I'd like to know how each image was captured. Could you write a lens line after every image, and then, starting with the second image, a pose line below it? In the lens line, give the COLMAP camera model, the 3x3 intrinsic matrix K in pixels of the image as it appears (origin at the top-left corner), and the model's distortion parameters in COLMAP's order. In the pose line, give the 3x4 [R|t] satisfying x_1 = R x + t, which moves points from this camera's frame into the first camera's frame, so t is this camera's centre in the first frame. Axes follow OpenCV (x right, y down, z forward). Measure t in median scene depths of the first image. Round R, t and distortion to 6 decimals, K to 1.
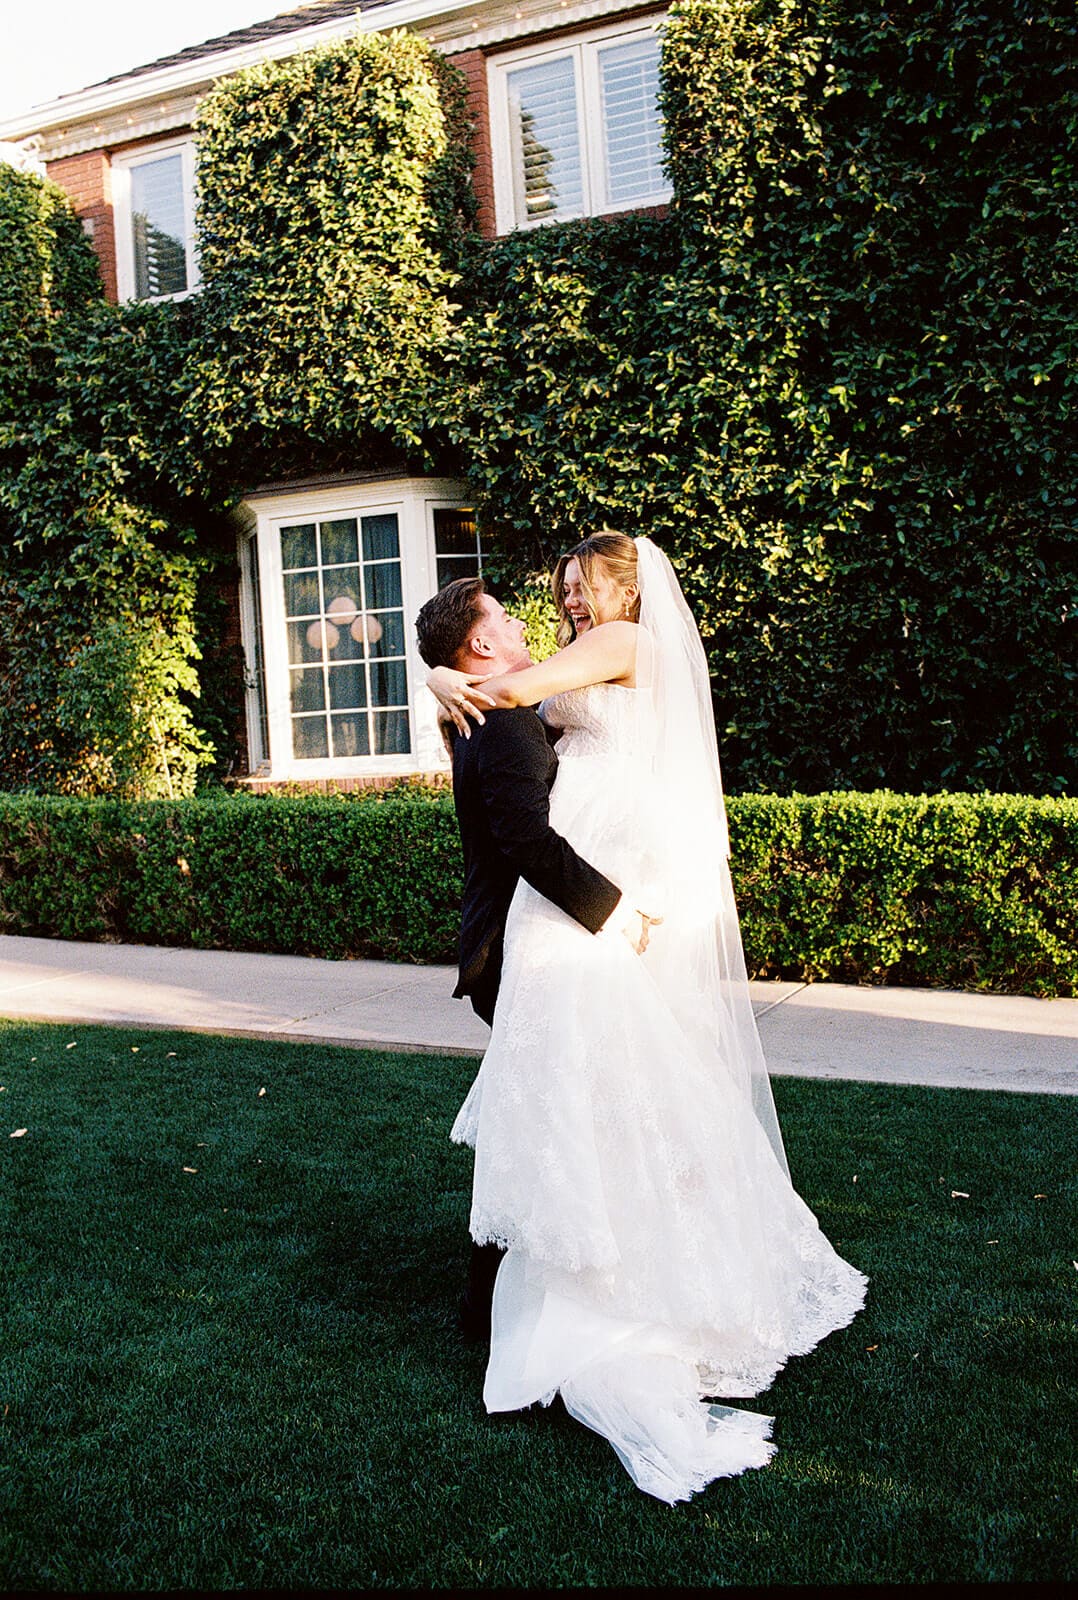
lens RADIAL K [[1594.9, 0, 541.6], [0, 1594.9, 734.8], [0, 0, 1]] dist [-0.076810, 0.000000]
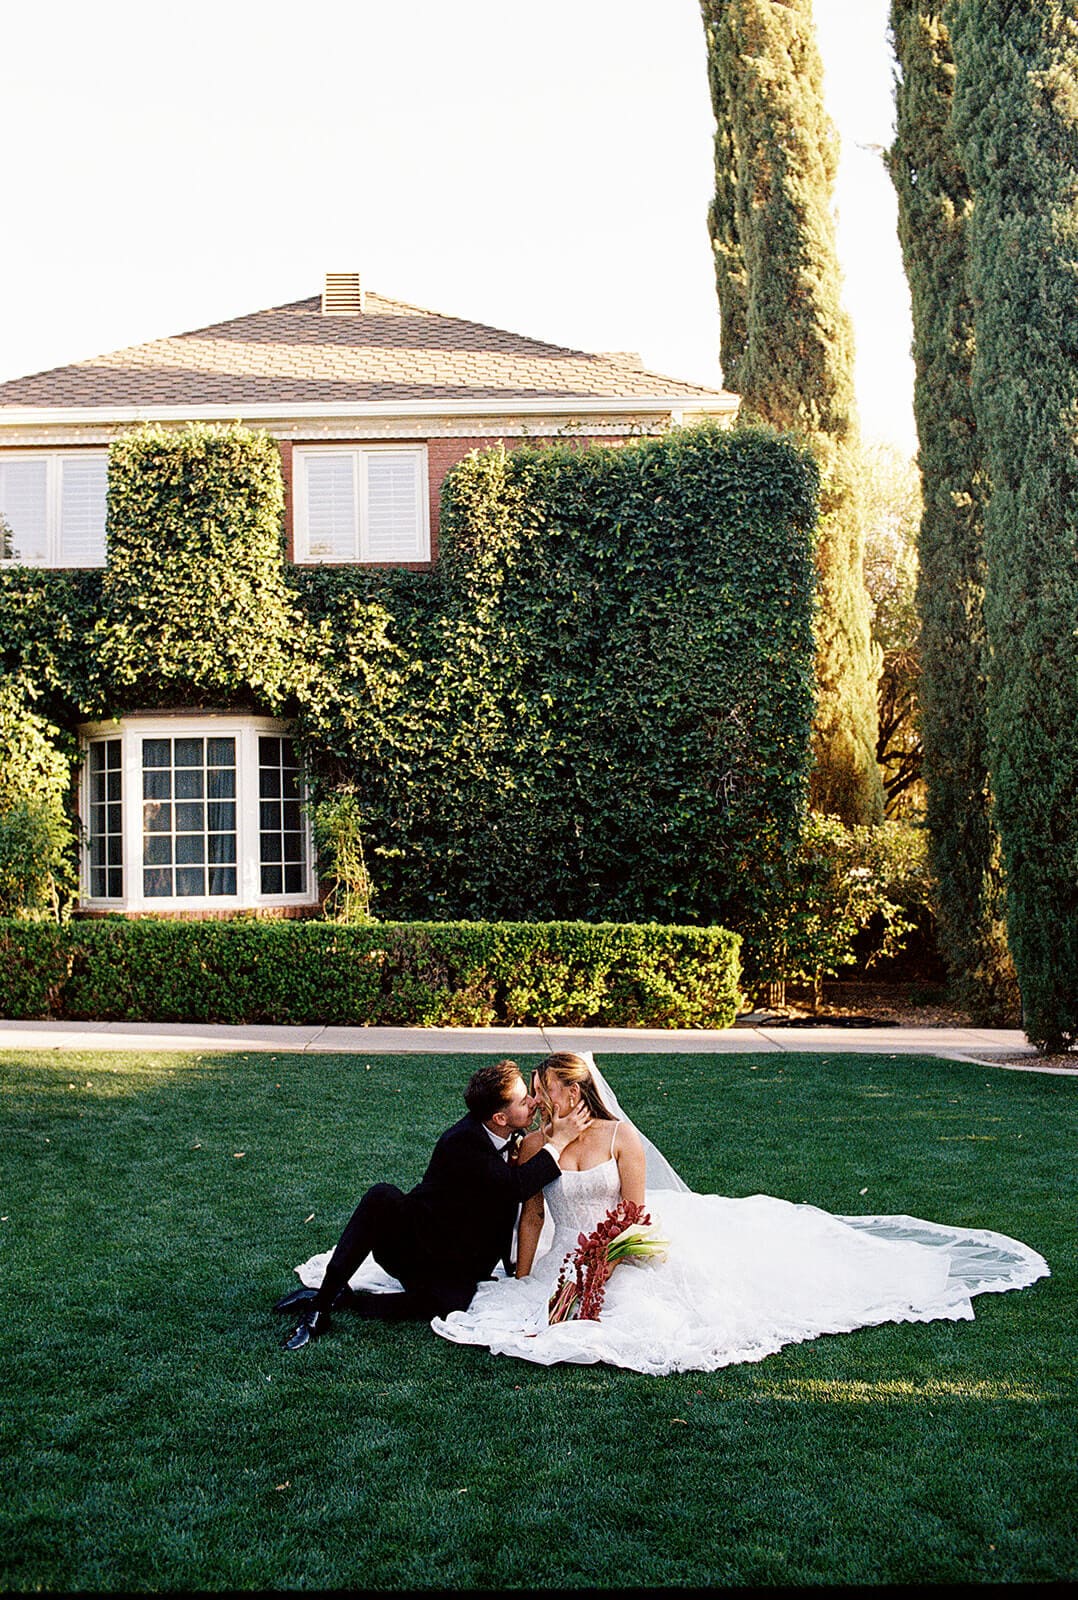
lens RADIAL K [[1594.9, 0, 548.1], [0, 1594.9, 726.0], [0, 0, 1]] dist [-0.076810, 0.000000]
pose [[0.881440, 0.075419, 0.466235, -0.617308], [-0.022086, 0.992670, -0.118822, 0.028073], [-0.471779, 0.094437, 0.876645, -0.548457]]
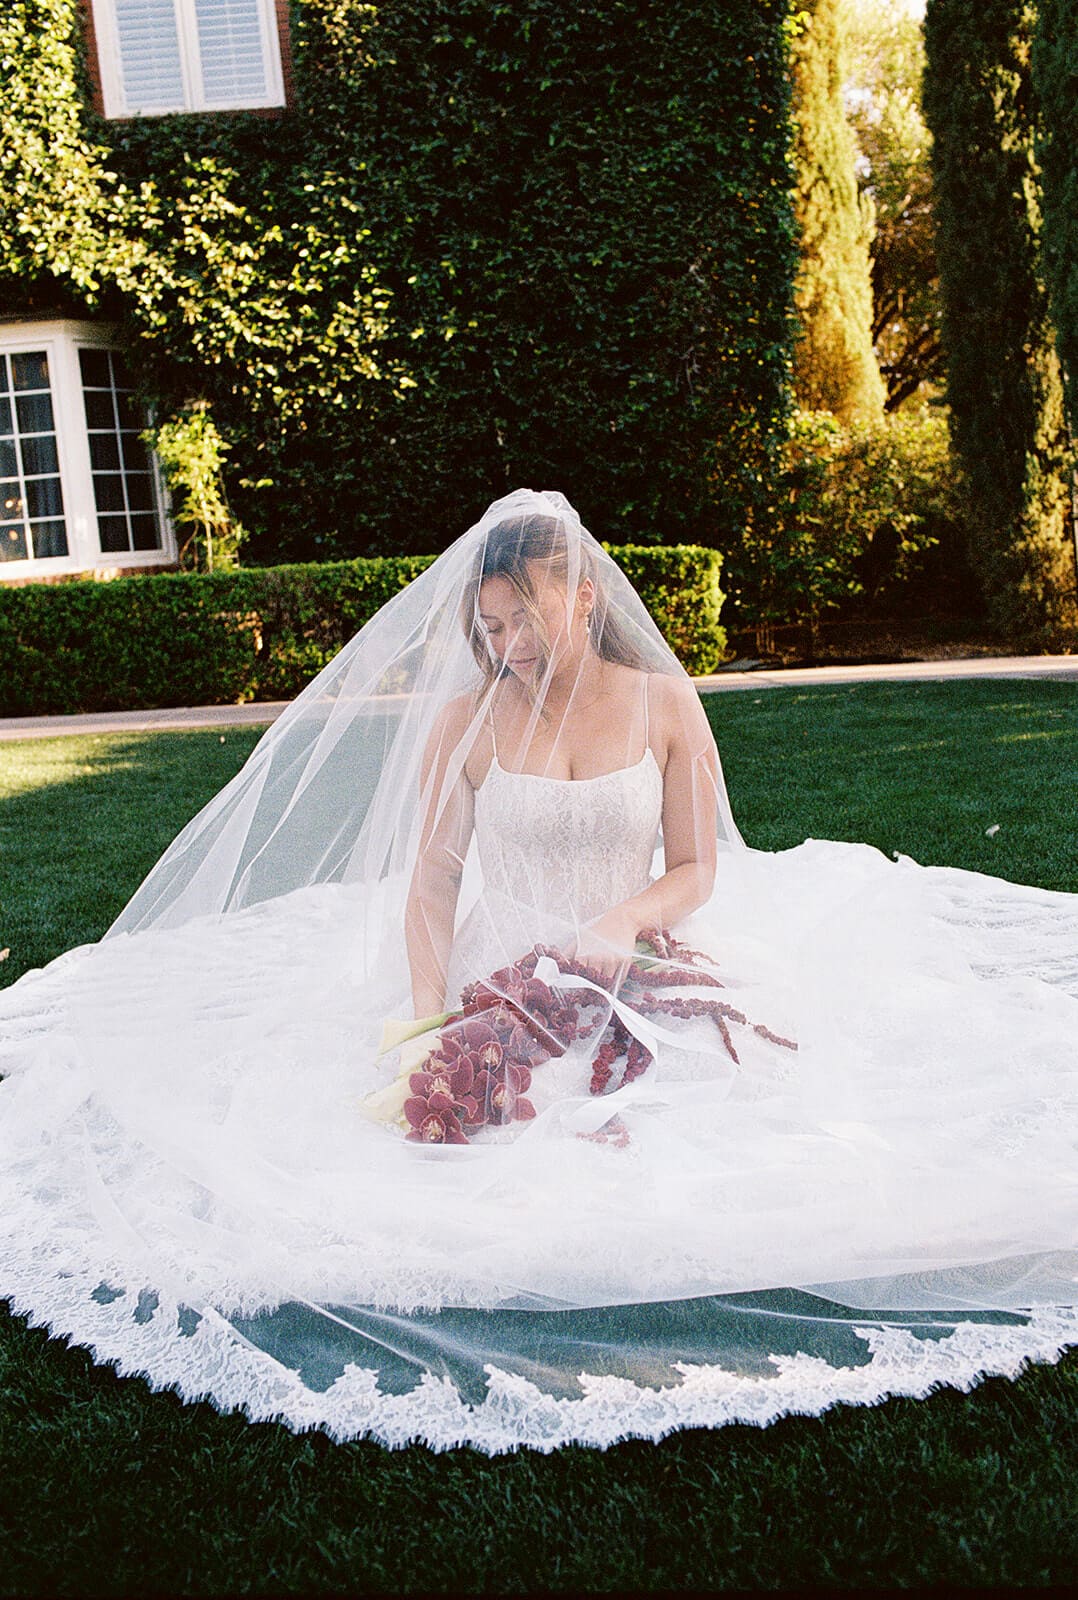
lens RADIAL K [[1594.9, 0, 543.1], [0, 1594.9, 735.5], [0, 0, 1]] dist [-0.076810, 0.000000]
pose [[0.867672, -0.069287, 0.492286, -0.416894], [0.047548, 0.997267, 0.056556, 0.108076], [-0.494859, -0.025665, 0.868594, -0.219066]]
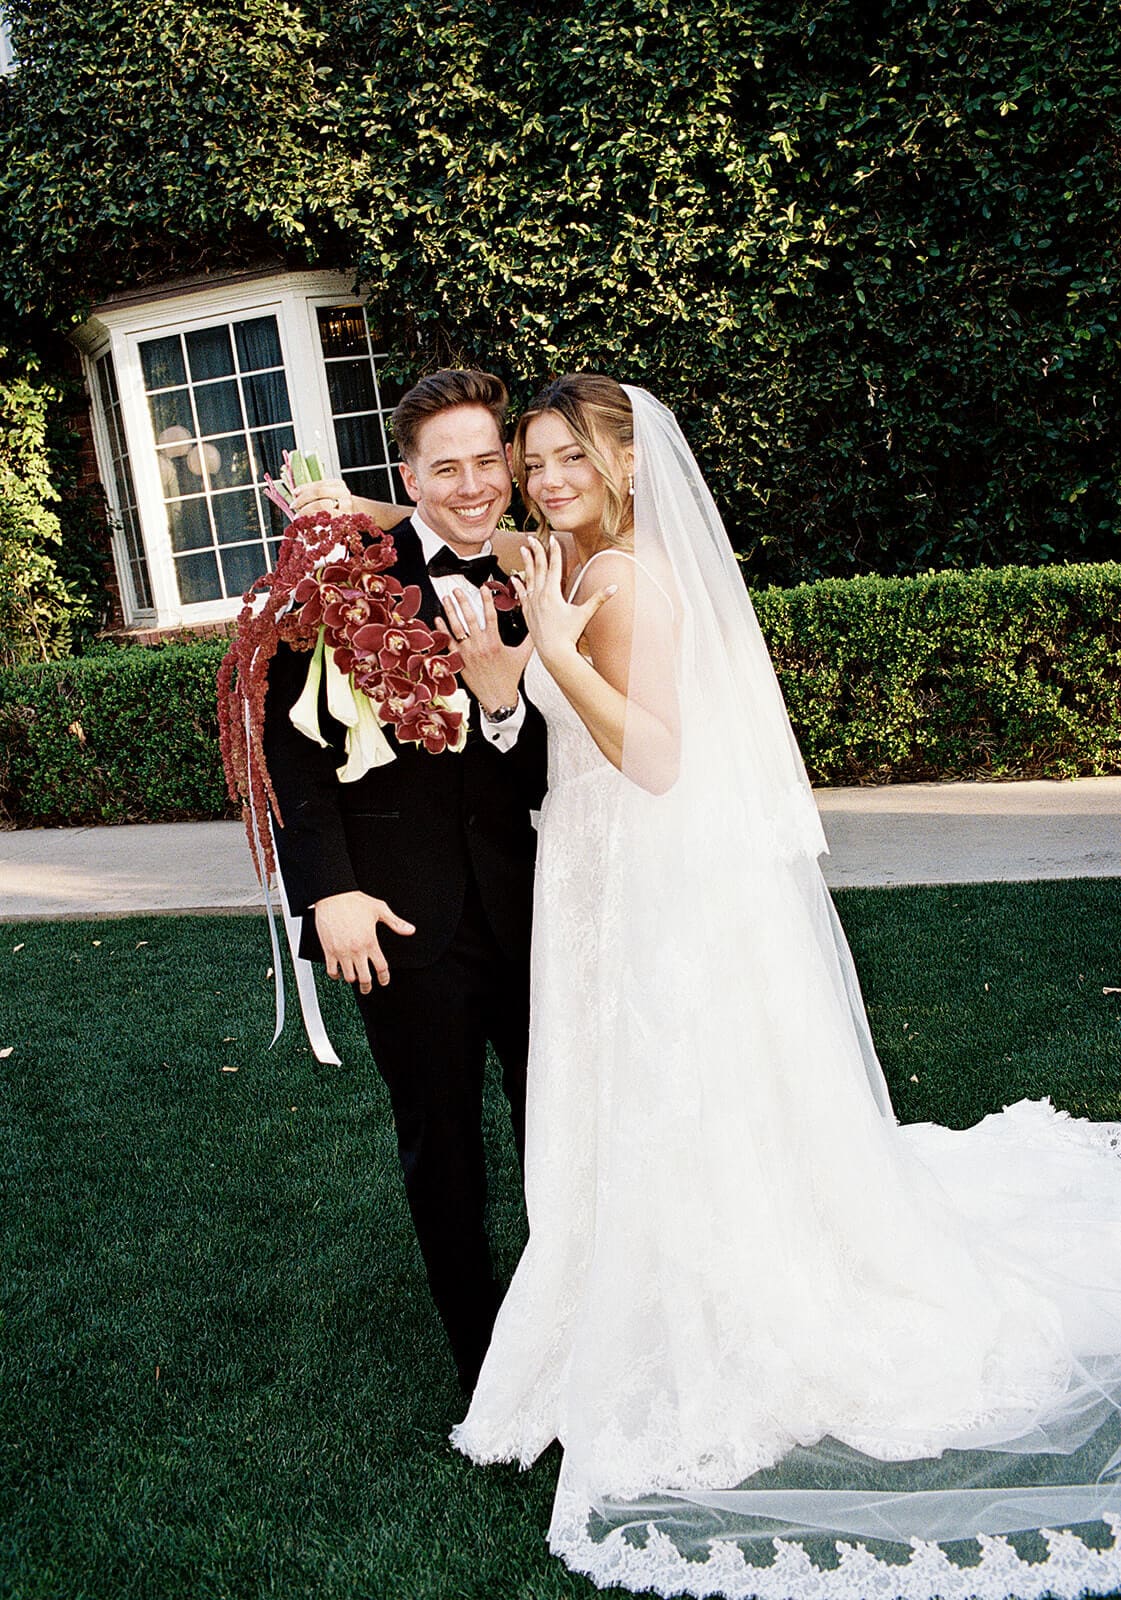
lens RADIAL K [[1692.1, 0, 564.6], [0, 1692.1, 721.7], [0, 0, 1]] dist [-0.062783, 0.000000]
pose [[0.987541, -0.099930, 0.121559, -0.078372], [0.087828, 0.990986, 0.101155, 0.004486], [-0.130571, -0.089219, 0.987416, 0.043694]]
